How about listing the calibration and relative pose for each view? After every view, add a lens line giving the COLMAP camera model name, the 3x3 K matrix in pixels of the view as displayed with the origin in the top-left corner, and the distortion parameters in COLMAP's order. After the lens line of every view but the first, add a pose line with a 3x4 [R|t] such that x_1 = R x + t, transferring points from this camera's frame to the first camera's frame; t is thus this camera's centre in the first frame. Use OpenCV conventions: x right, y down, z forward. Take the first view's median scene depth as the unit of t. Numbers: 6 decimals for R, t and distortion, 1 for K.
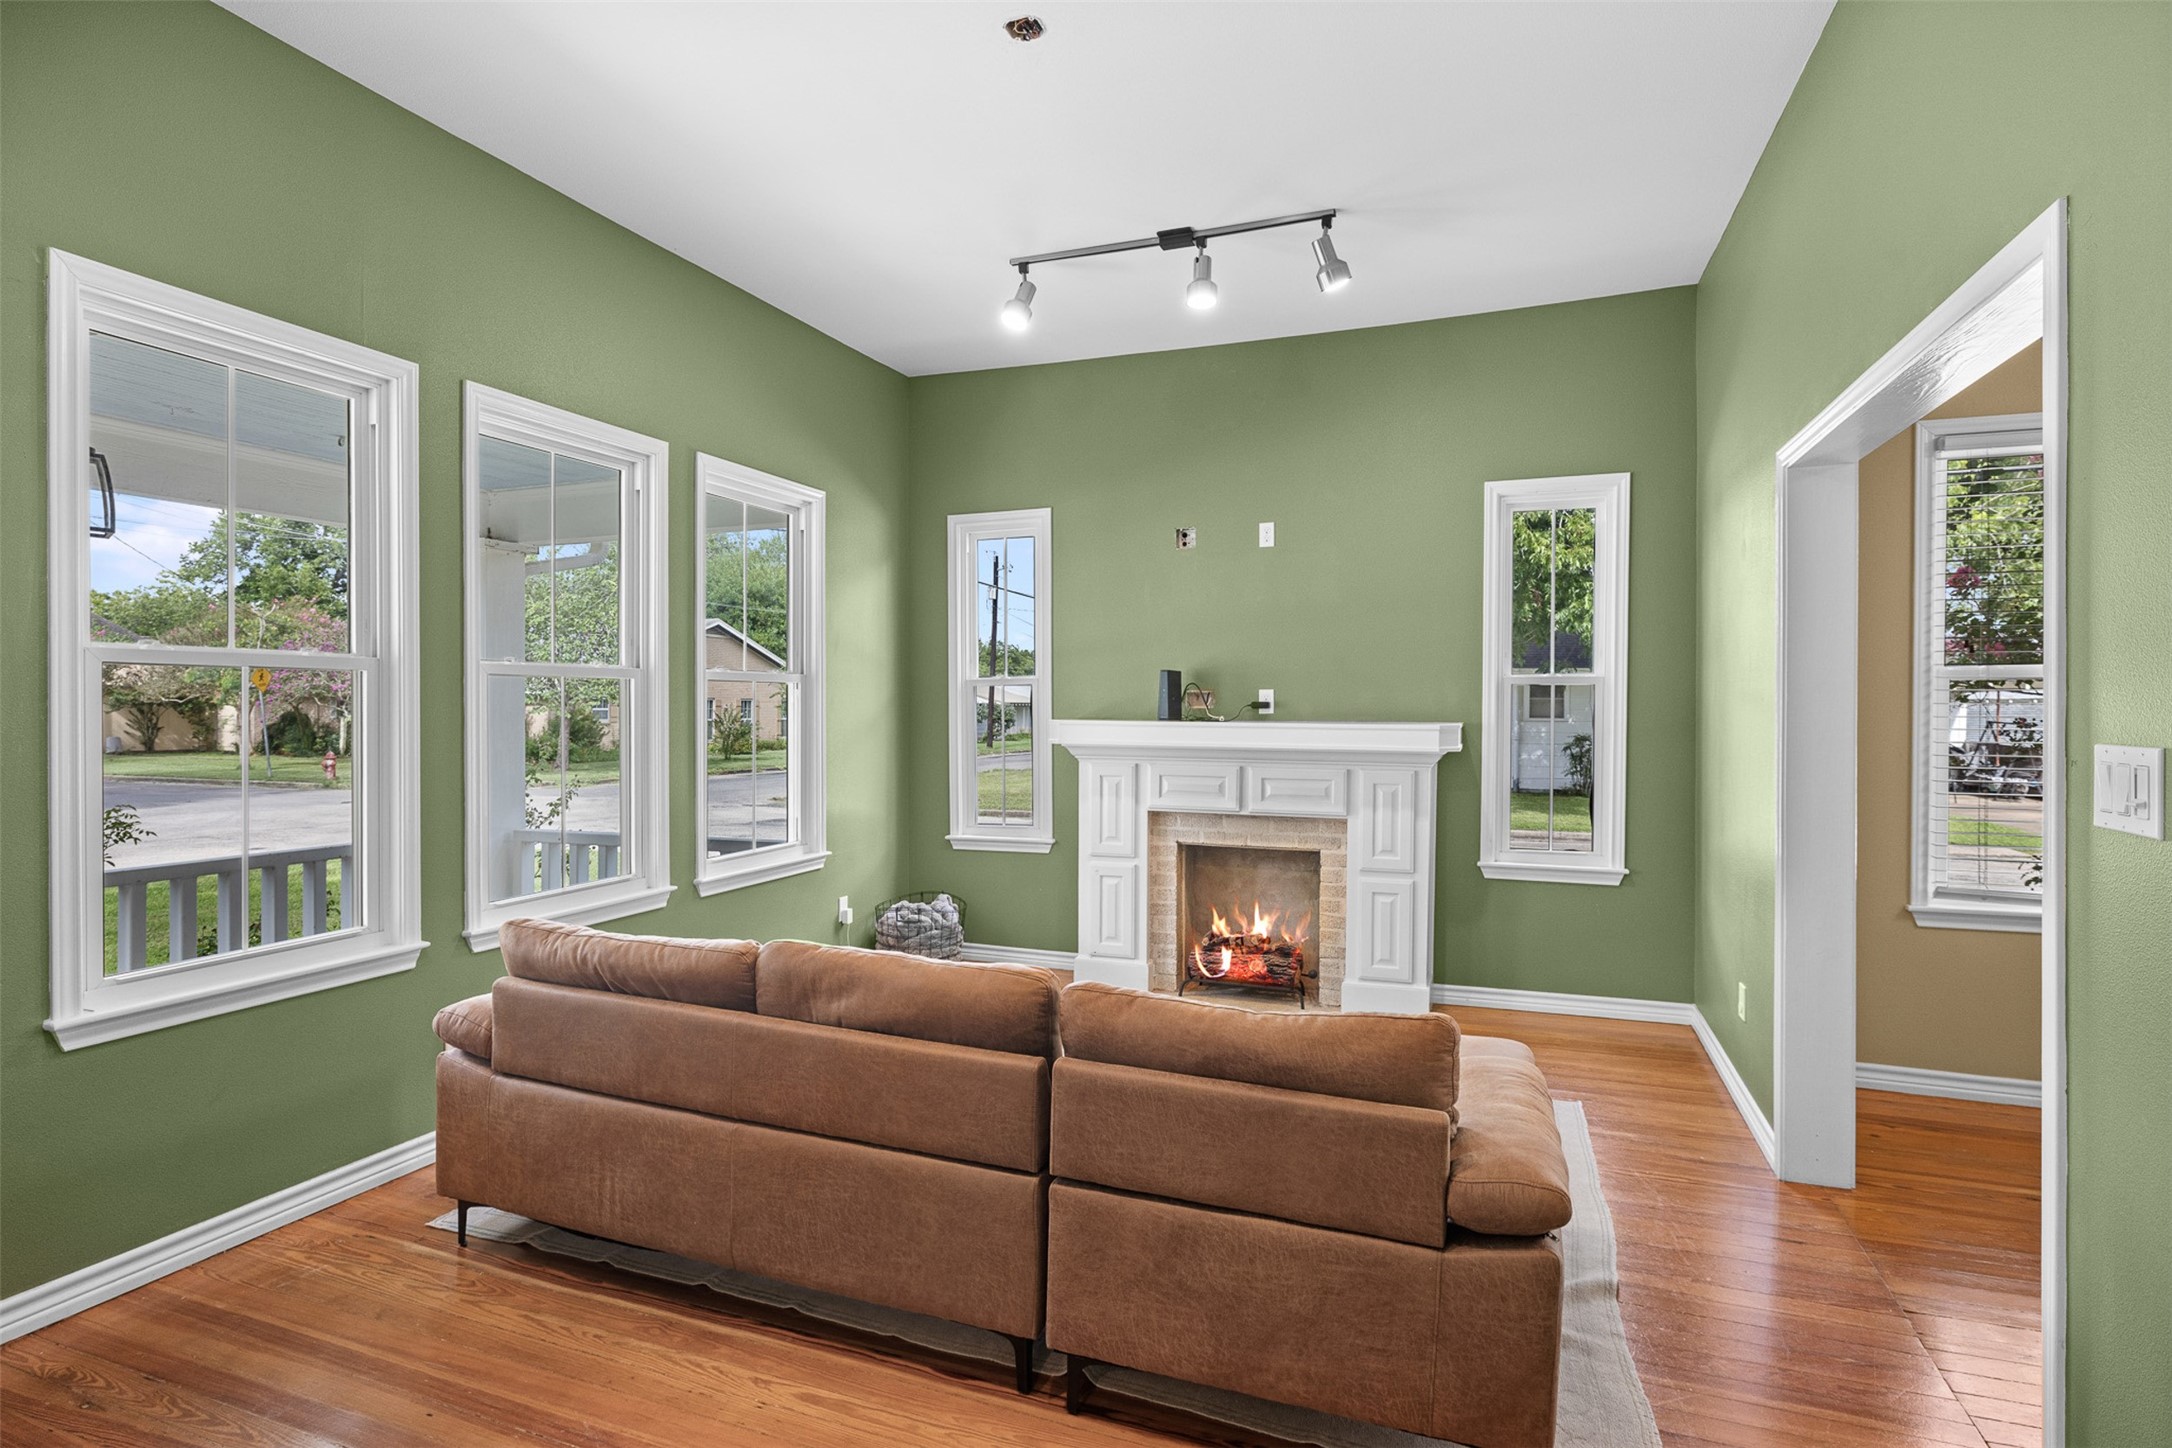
lens RADIAL K [[1122.1, 0, 1077.5], [0, 1122.1, 714.9], [0, 0, 1]] dist [0.003652, 0.001113]
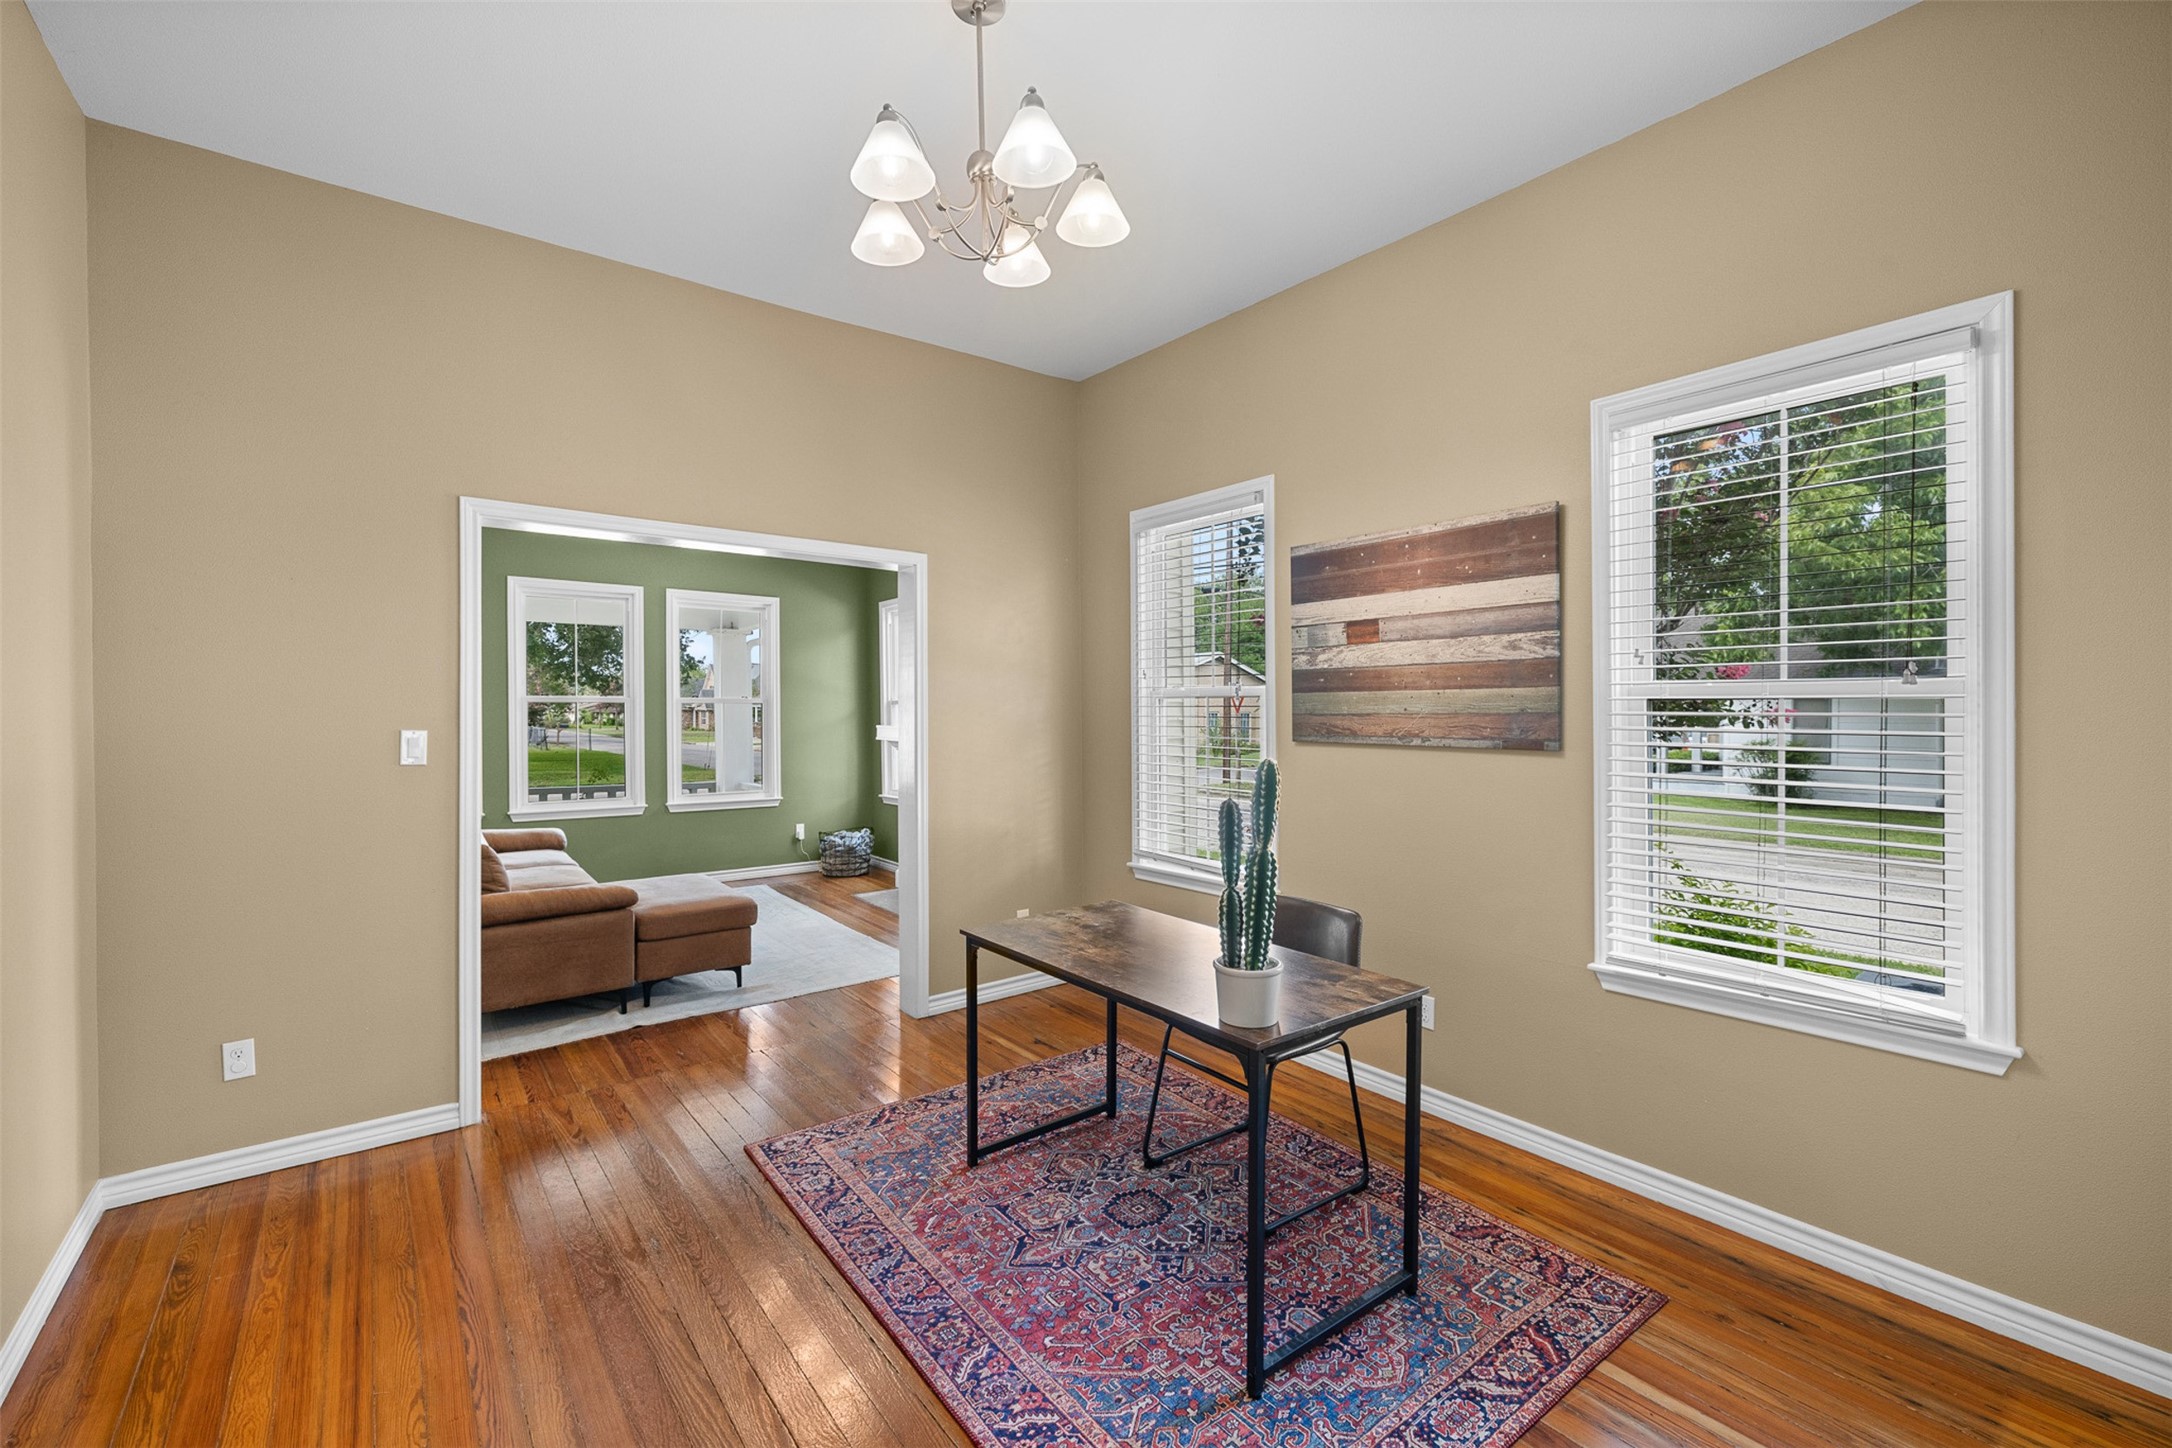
lens RADIAL K [[928.4, 0, 1088.1], [0, 928.4, 717.9], [0, 0, 1]] dist [0.000091, -0.000107]
pose [[0.849790, 0.002691, -0.527115, 1.019131], [-0.004332, 0.999989, -0.001878, -0.005321], [0.527104, 0.003879, 0.849792, -0.005241]]
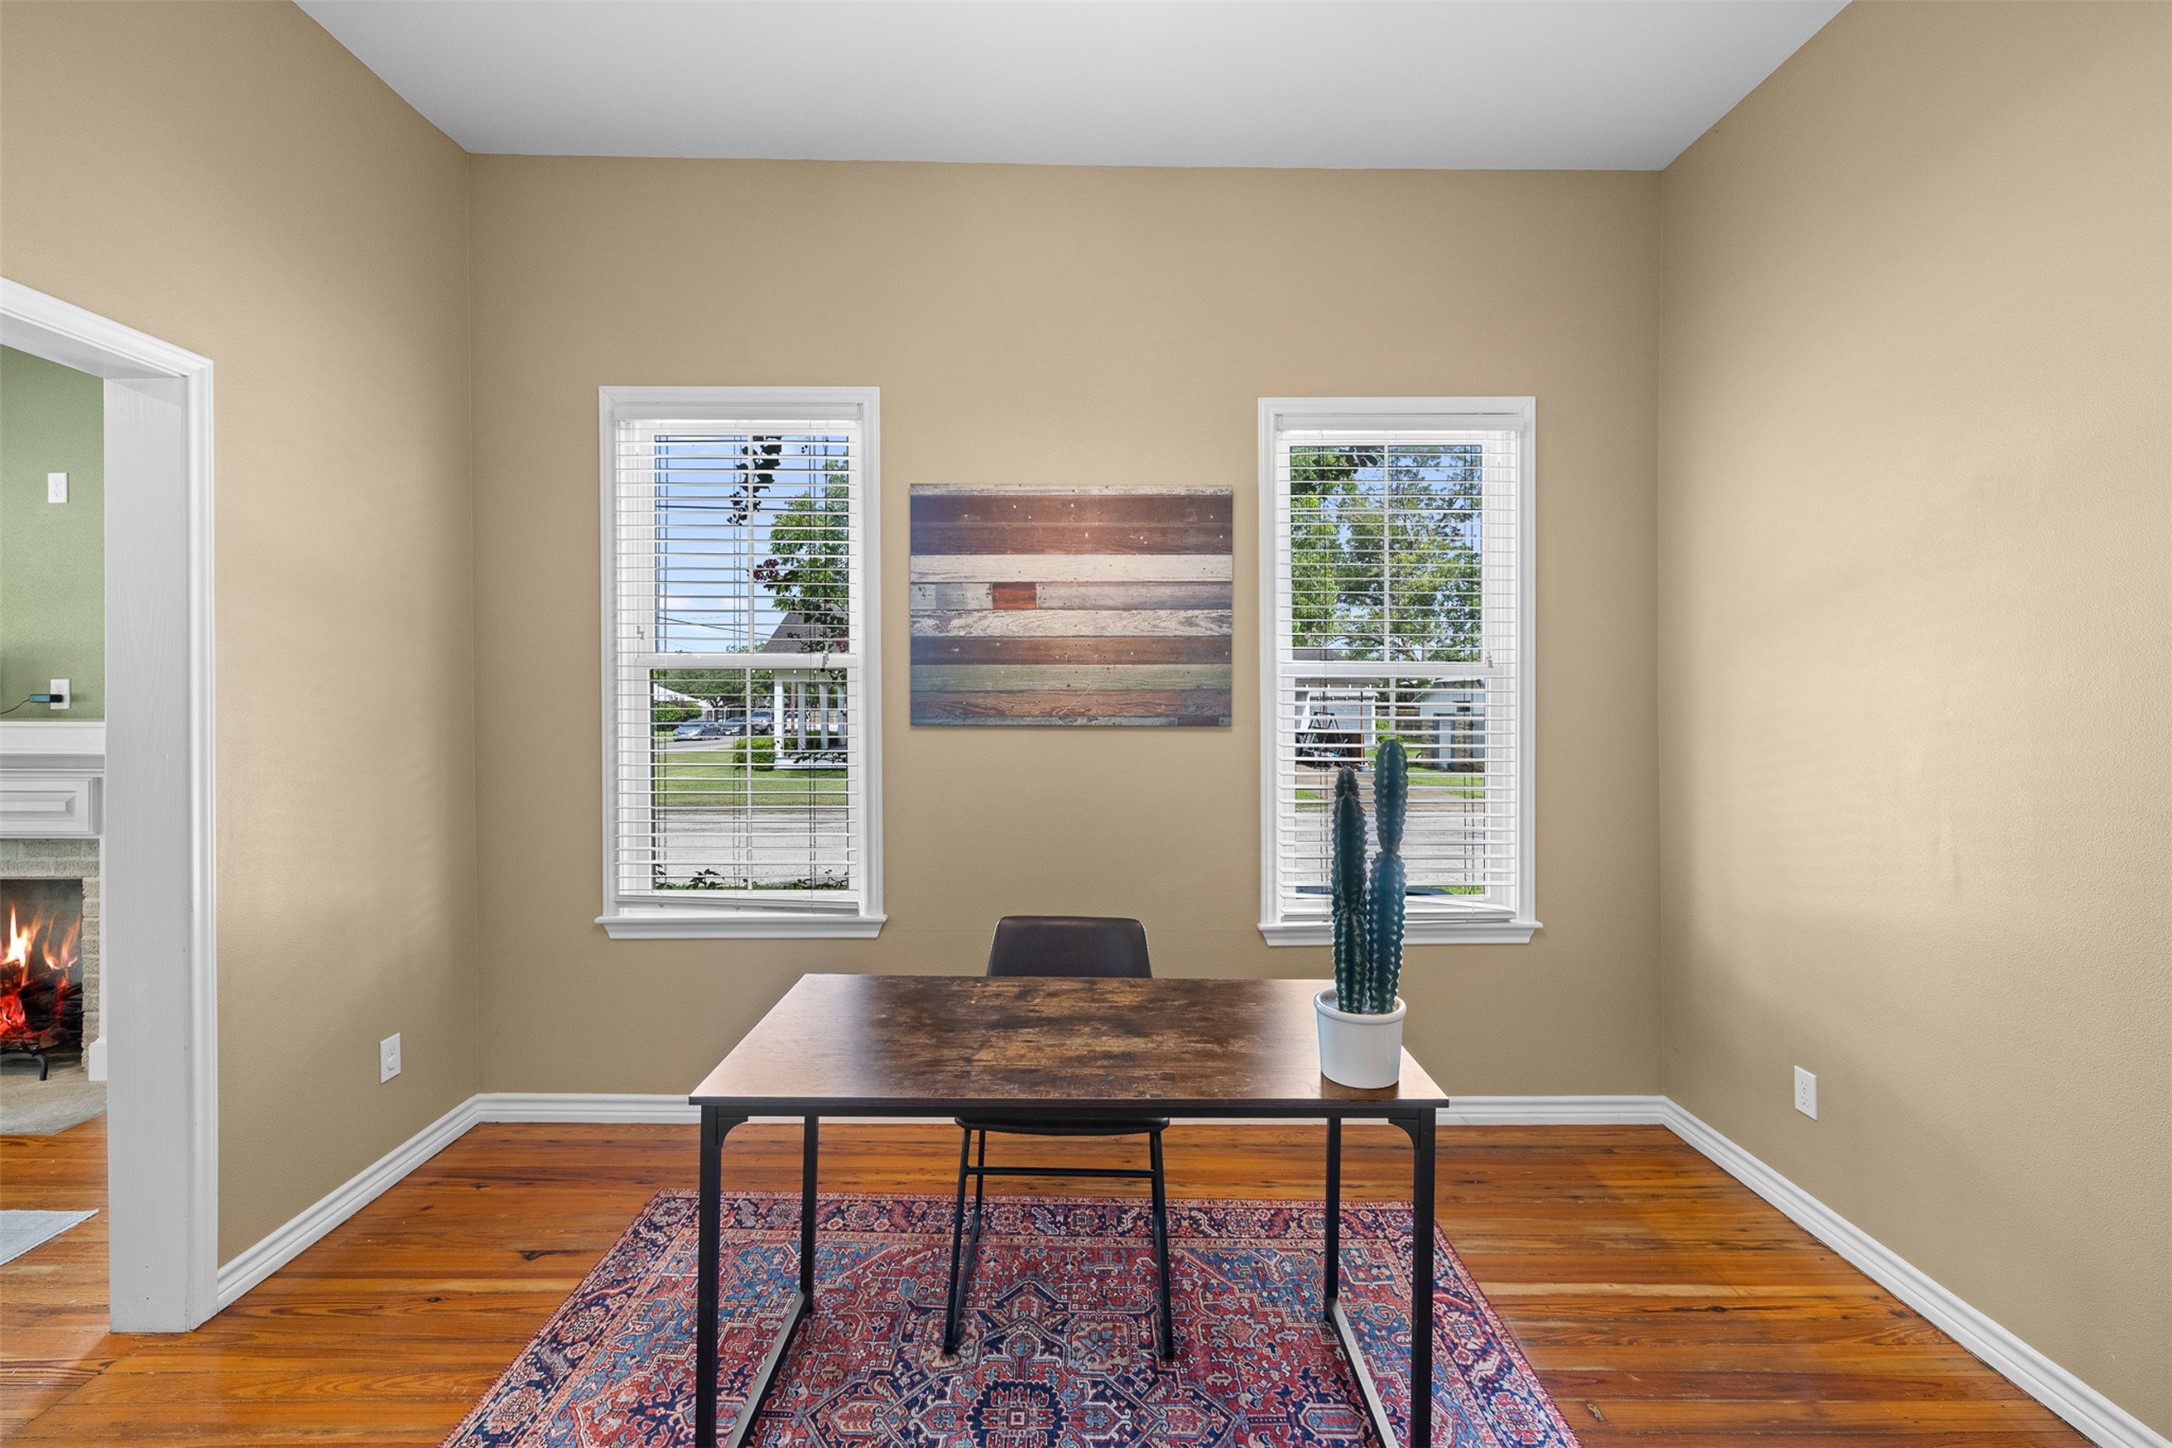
lens RADIAL K [[928.4, 0, 1075.2], [0, 928.4, 691.8], [0, 0, 1]] dist [0.000091, -0.000107]
pose [[0.932952, 0.000377, 0.360002, 0.644286], [0.004500, 0.999909, -0.012710, -0.001905], [-0.359974, 0.013478, 0.932865, 0.119212]]
